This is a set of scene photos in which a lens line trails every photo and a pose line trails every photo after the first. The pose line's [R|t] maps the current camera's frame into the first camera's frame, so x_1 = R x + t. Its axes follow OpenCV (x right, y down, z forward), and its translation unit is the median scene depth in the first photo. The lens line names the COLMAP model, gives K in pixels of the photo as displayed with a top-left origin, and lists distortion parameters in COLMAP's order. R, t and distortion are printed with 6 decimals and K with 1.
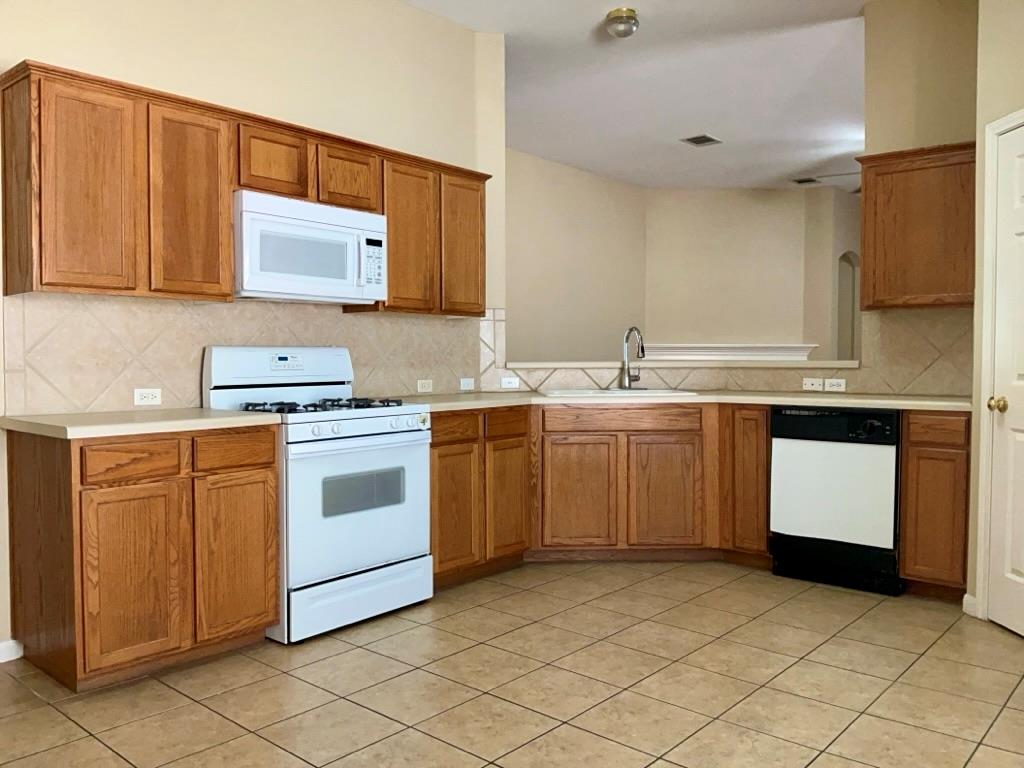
lens RADIAL K [[821.0, 0, 509.1], [0, 821.0, 383.3], [0, 0, 1]] dist [0.081854, -0.158522]
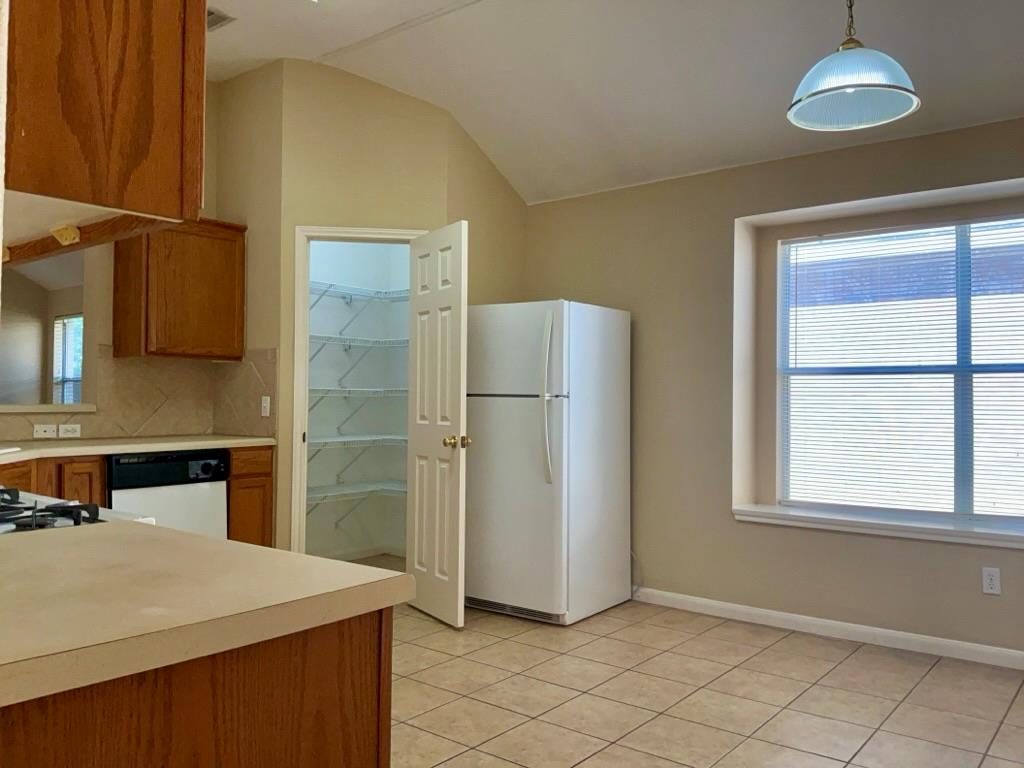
lens RADIAL K [[821.0, 0, 508.4], [0, 821.0, 383.7], [0, 0, 1]] dist [0.081854, -0.158522]
pose [[-0.030281, 0.014222, 0.999440, -0.607746], [0.022947, 0.999645, -0.013529, -0.029375], [-0.999278, 0.022525, -0.030596, 0.579297]]
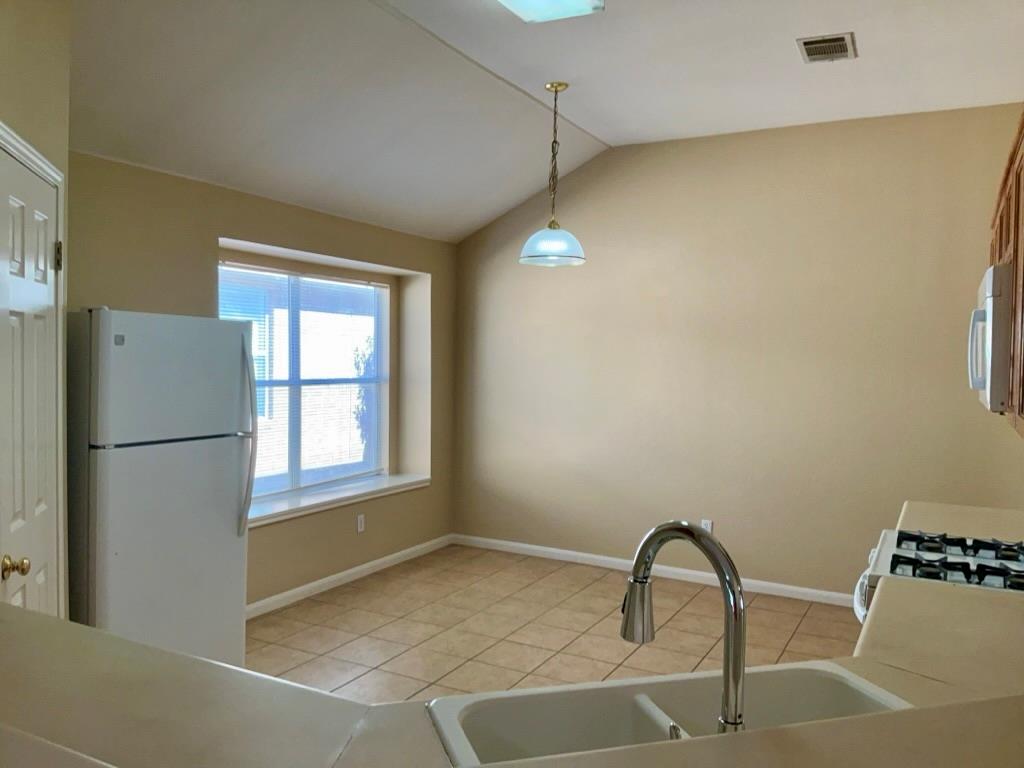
lens RADIAL K [[821.0, 0, 511.1], [0, 821.0, 382.7], [0, 0, 1]] dist [0.081854, -0.158522]
pose [[-0.975497, -0.007551, -0.219882, 0.280690], [-0.021597, 0.997870, 0.061548, -0.133871], [0.218949, 0.064788, -0.973583, 1.363468]]
